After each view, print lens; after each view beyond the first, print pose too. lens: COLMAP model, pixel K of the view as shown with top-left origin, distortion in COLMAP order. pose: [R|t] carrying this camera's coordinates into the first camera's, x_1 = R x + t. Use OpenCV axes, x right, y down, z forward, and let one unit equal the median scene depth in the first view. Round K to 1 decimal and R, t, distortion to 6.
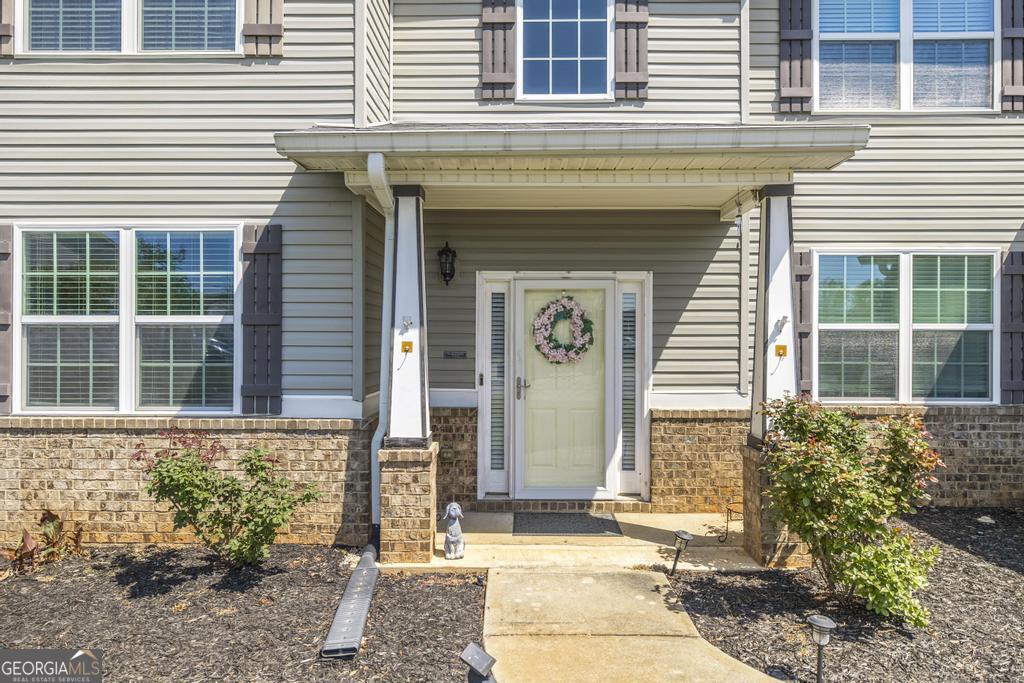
lens RADIAL K [[600.1, 0, 518.6], [0, 600.1, 338.3], [0, 0, 1]] dist [-0.001677, -0.000794]
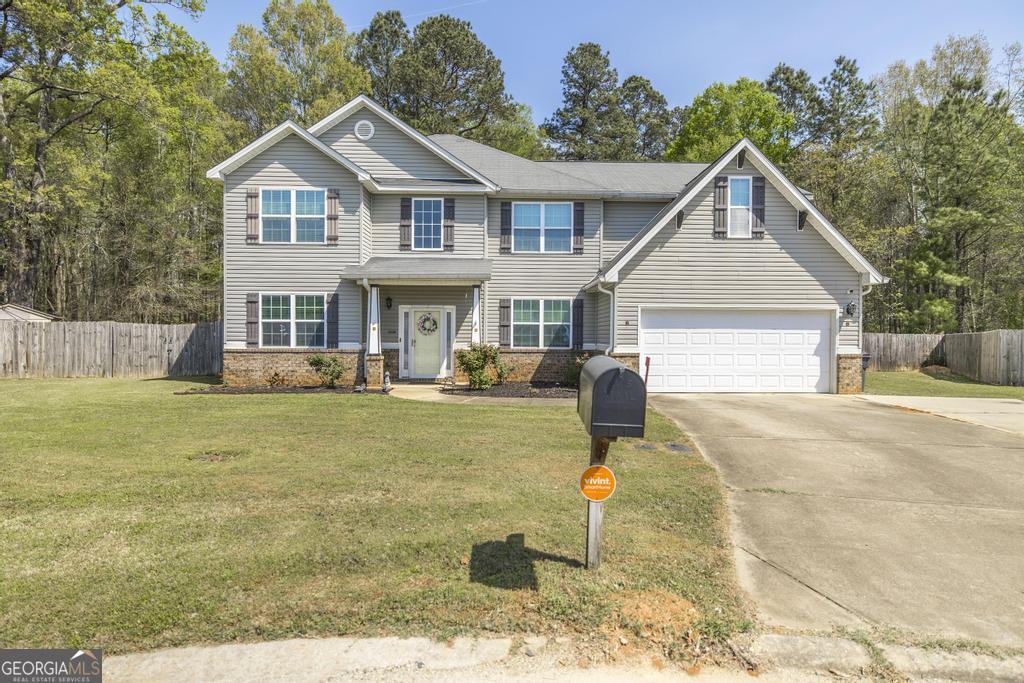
lens RADIAL K [[519.3, 0, 517.6], [0, 519.3, 335.9], [0, 0, 1]] dist [-0.002677, 0.000073]
pose [[0.999449, 0.002706, 0.033068, 0.503670], [-0.003085, 0.999930, 0.011404, 0.016817], [-0.033035, -0.011500, 0.999388, -1.889752]]
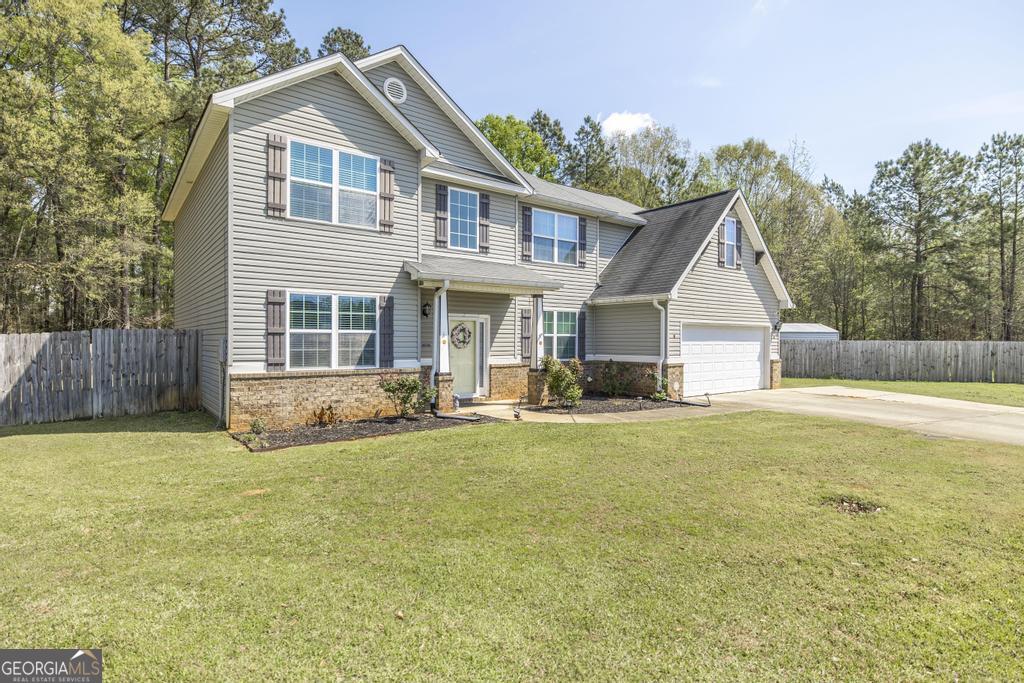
lens RADIAL K [[519.3, 0, 509.7], [0, 519.3, 340.4], [0, 0, 1]] dist [-0.002677, 0.000073]
pose [[0.793209, -0.000533, 0.608949, -1.296164], [-0.005222, 0.999957, 0.007678, -0.012886], [-0.608926, -0.009270, 0.793173, -1.072168]]
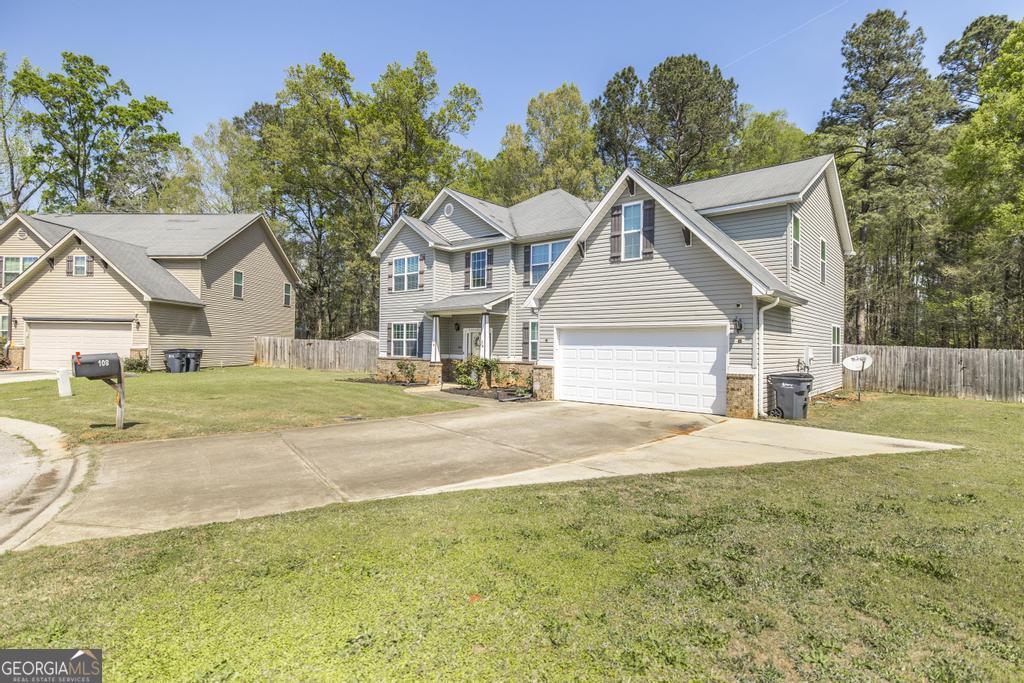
lens RADIAL K [[509.0, 0, 516.8], [0, 509.0, 340.7], [0, 0, 1]] dist [-0.023271, -0.001117]
pose [[0.770848, 0.001469, -0.637017, 2.878542], [-0.011424, 0.999868, -0.011518, 0.018107], [0.636916, 0.016156, 0.770764, -1.789776]]
